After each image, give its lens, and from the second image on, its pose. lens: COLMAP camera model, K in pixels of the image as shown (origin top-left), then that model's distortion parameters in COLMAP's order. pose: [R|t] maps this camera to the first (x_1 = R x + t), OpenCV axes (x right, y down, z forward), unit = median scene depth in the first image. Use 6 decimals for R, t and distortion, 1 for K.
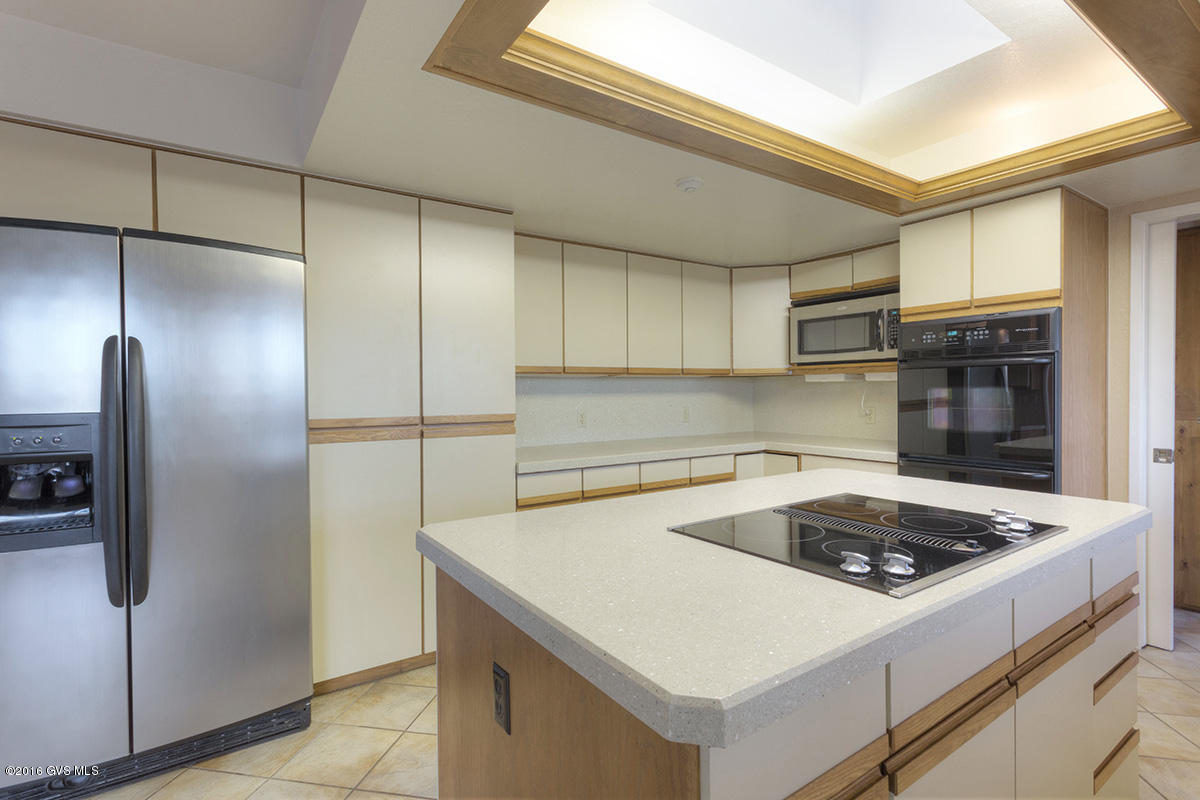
lens RADIAL K [[571.6, 0, 602.6], [0, 571.6, 397.0], [0, 0, 1]] dist [0.018327, -0.001782]
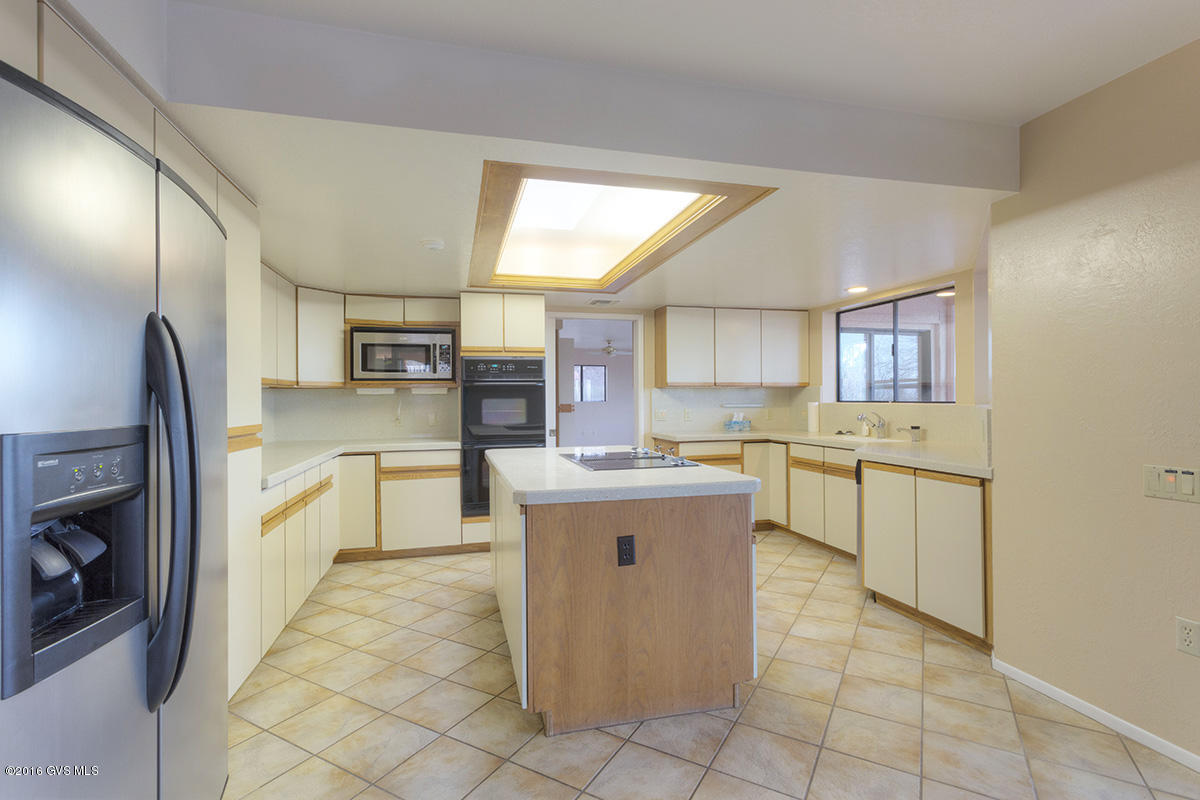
lens RADIAL K [[571.6, 0, 599.4], [0, 571.6, 393.6], [0, 0, 1]] dist [0.018327, -0.001782]
pose [[0.348649, 0.005742, 0.937236, -0.697439], [0.016344, 0.999792, -0.012205, -0.005513], [-0.937111, 0.019574, 0.348482, 0.129795]]
